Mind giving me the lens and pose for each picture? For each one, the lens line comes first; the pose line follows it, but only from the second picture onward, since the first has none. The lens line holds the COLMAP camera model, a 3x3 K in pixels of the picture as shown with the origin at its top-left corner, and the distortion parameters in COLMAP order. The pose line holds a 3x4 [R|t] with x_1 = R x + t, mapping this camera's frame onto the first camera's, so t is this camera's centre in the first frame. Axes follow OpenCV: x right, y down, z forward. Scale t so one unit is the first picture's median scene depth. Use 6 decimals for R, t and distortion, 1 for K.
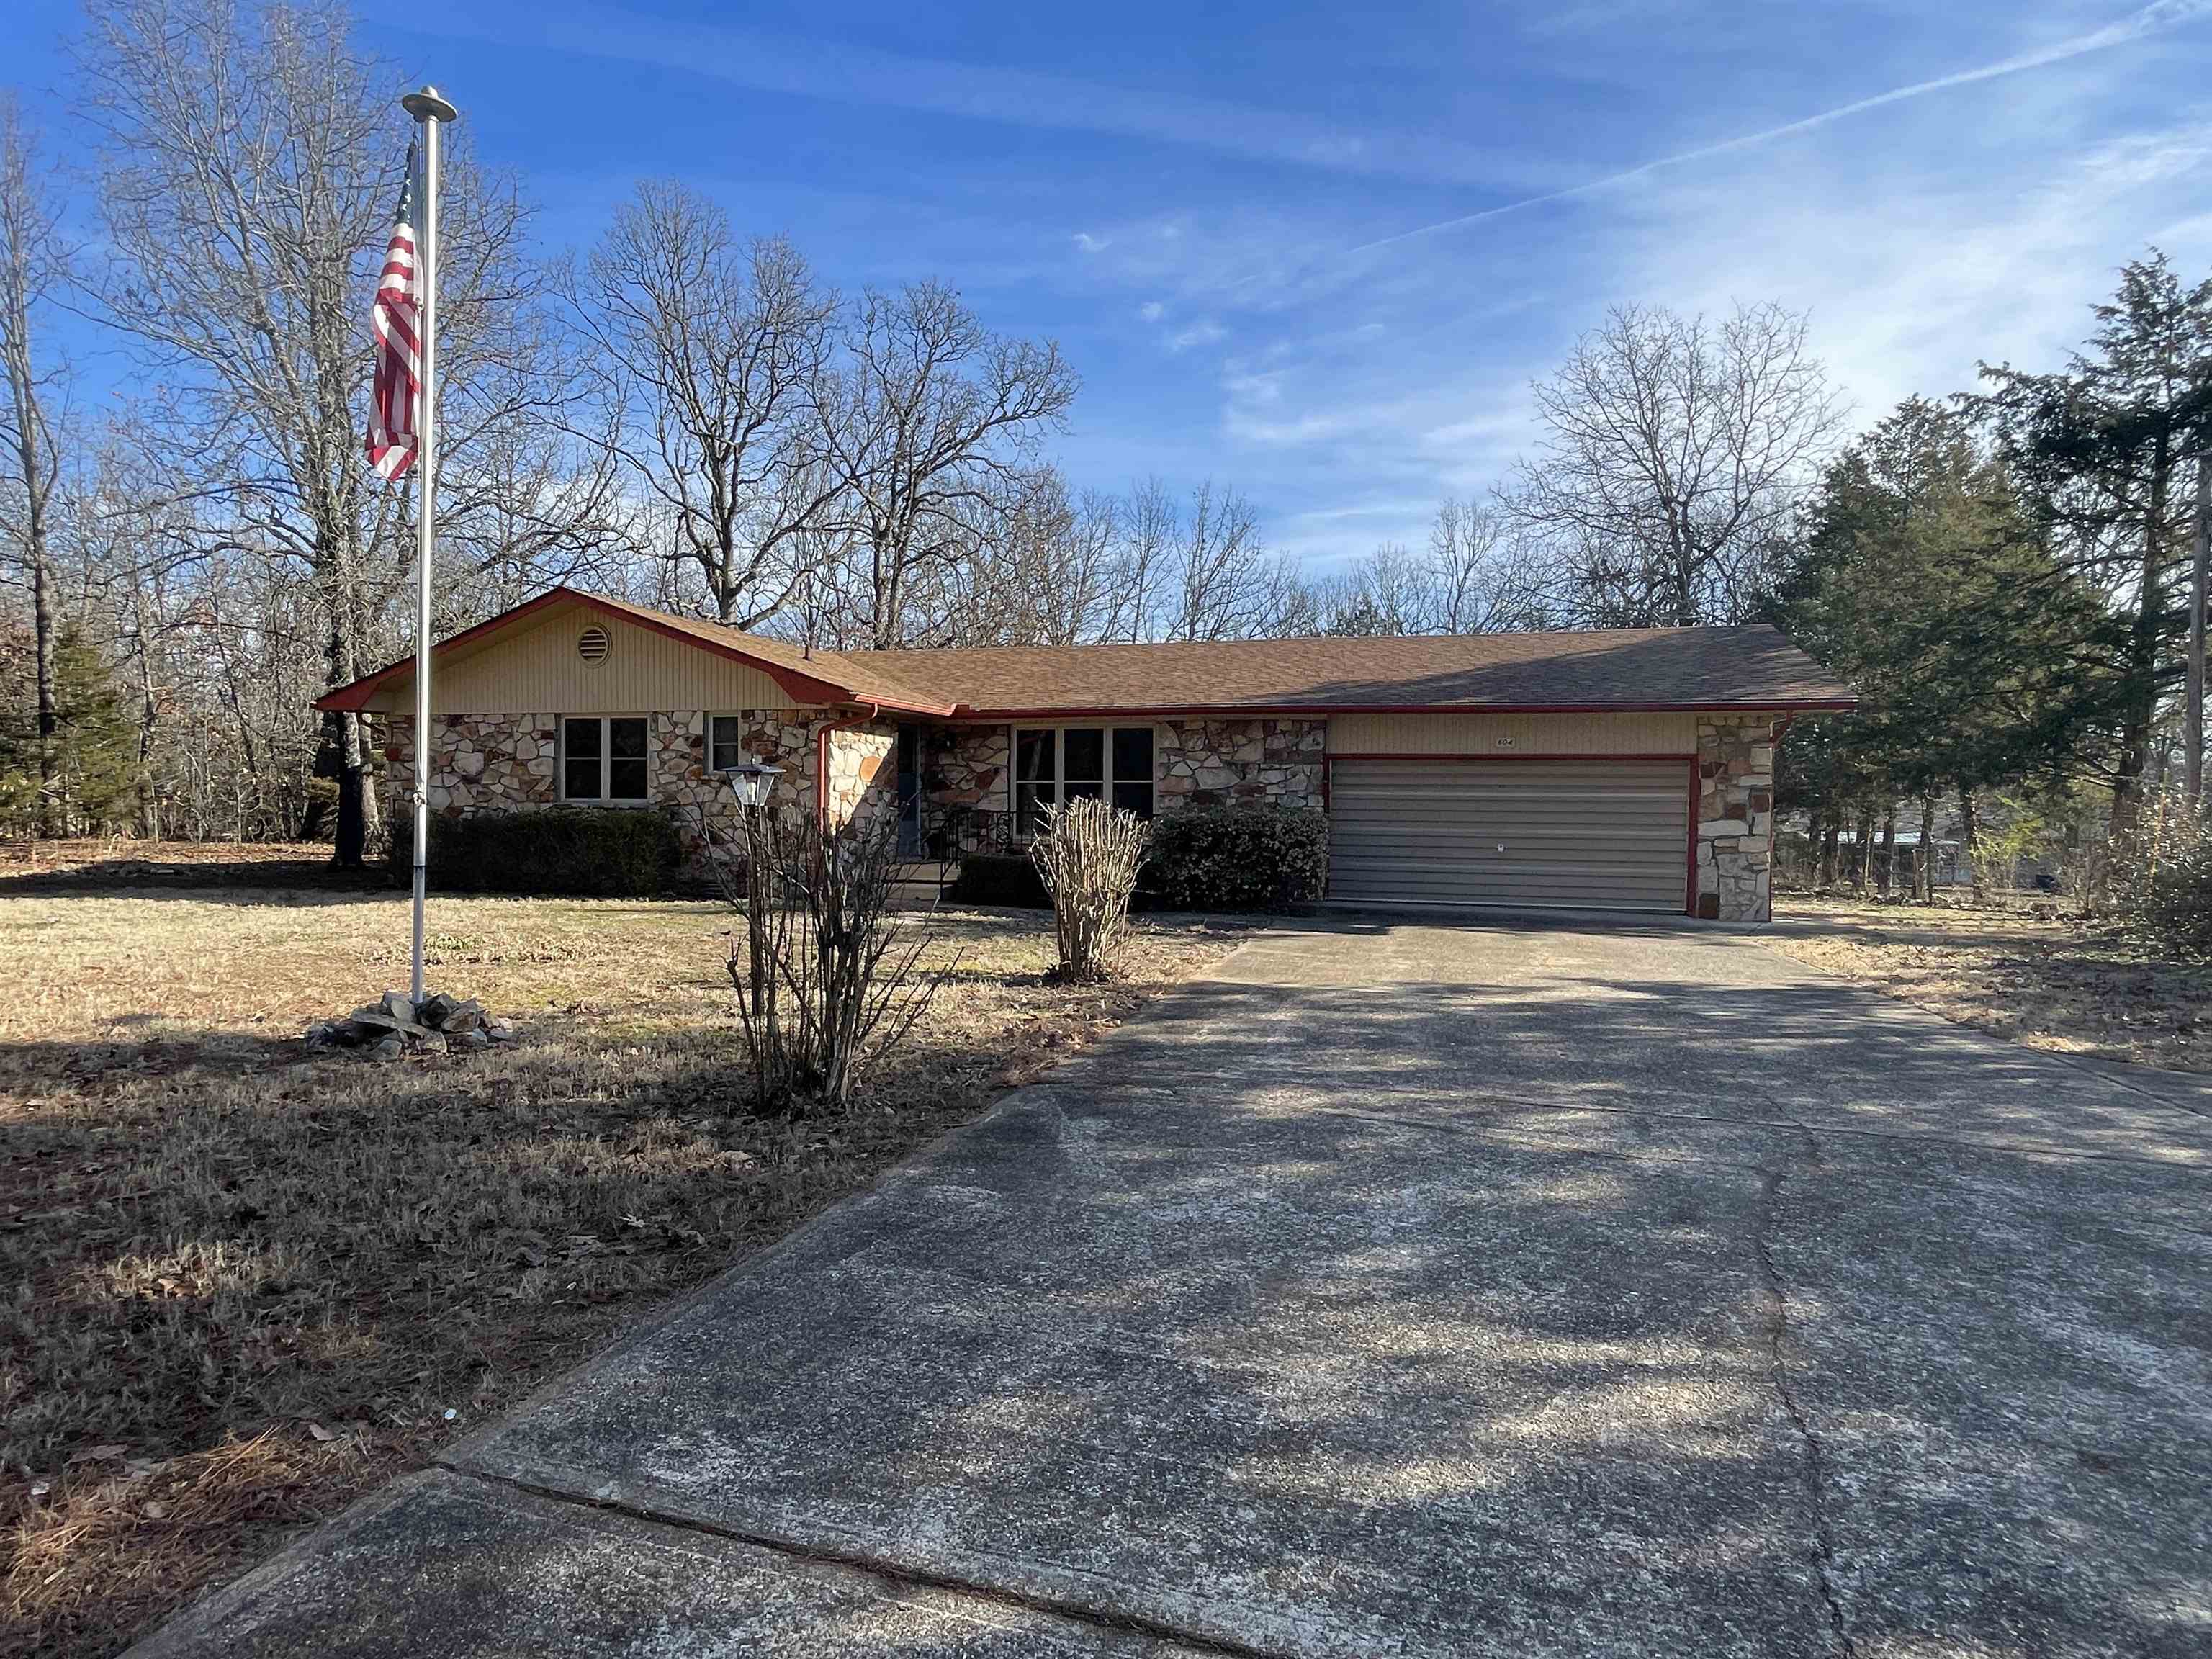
lens RADIAL K [[1229.1, 0, 1100.3], [0, 1229.1, 823.3], [0, 0, 1]] dist [-0.024321, 0.002453]
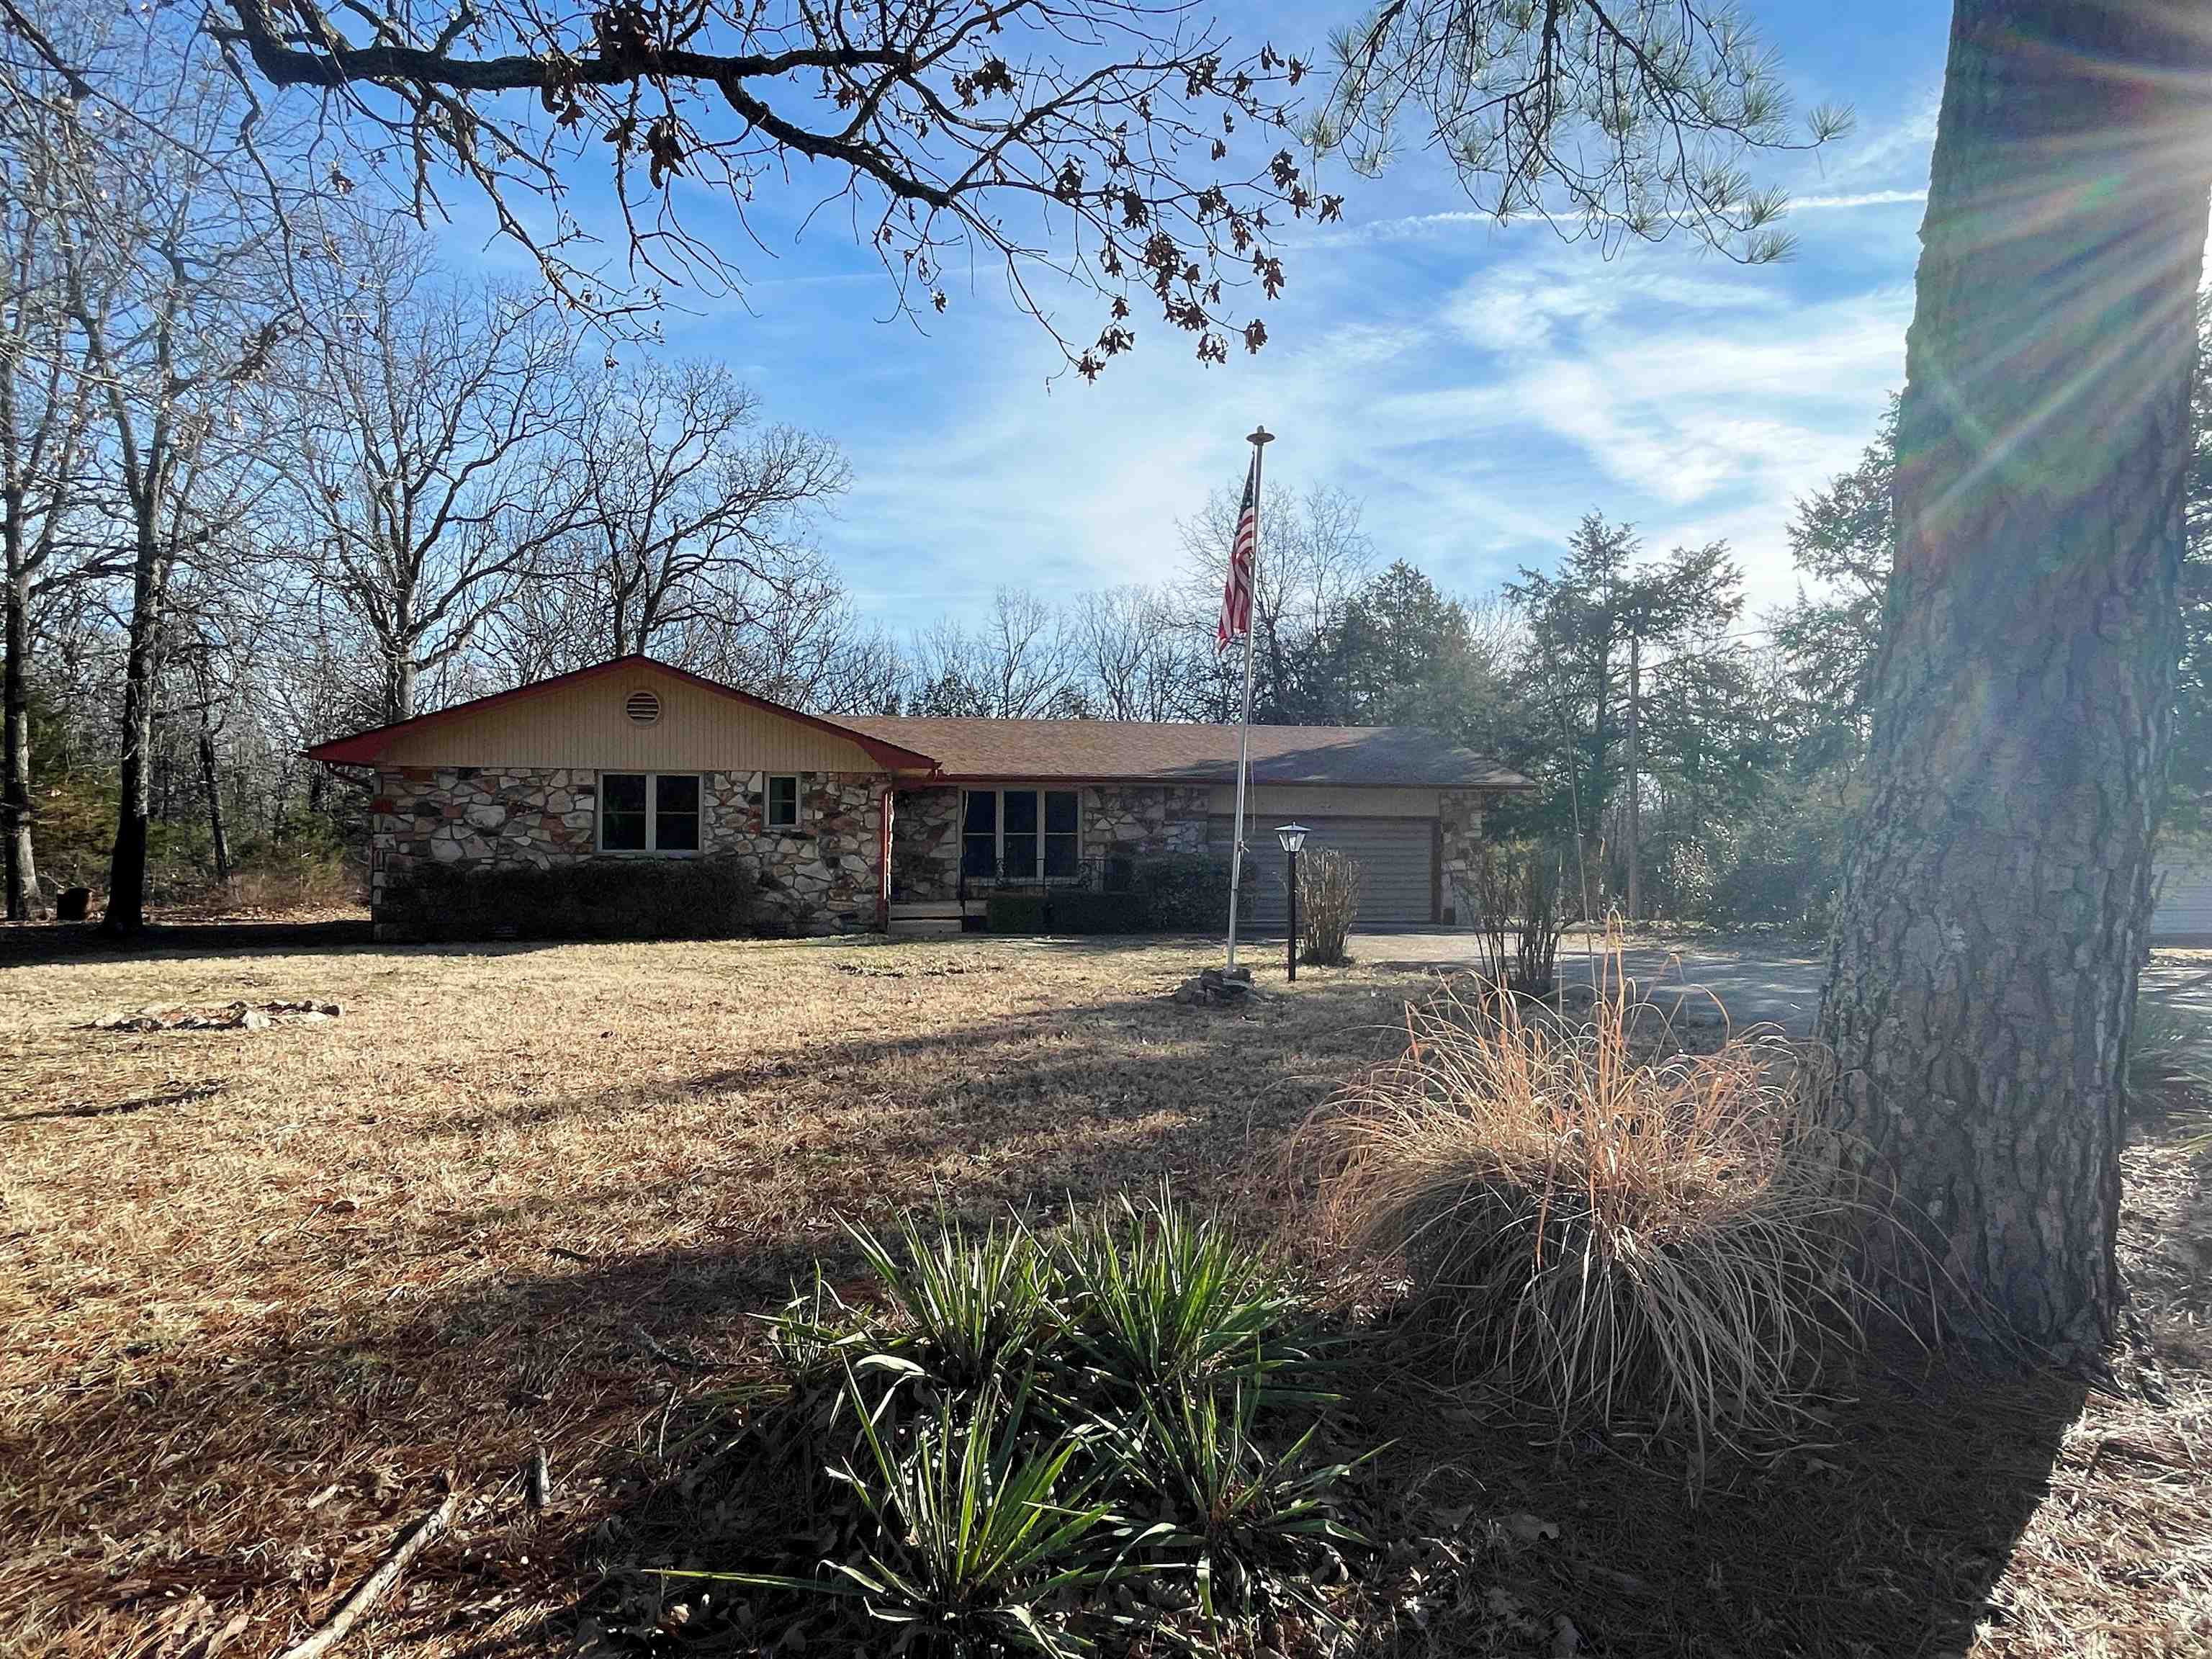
lens RADIAL K [[1229.1, 0, 1118.3], [0, 1229.1, 830.7], [0, 0, 1]] dist [-0.024321, 0.002453]
pose [[0.872586, 0.001647, 0.488458, -0.567100], [0.014825, 0.999444, -0.029855, 0.000934], [-0.488236, 0.033293, 0.872076, -0.132538]]
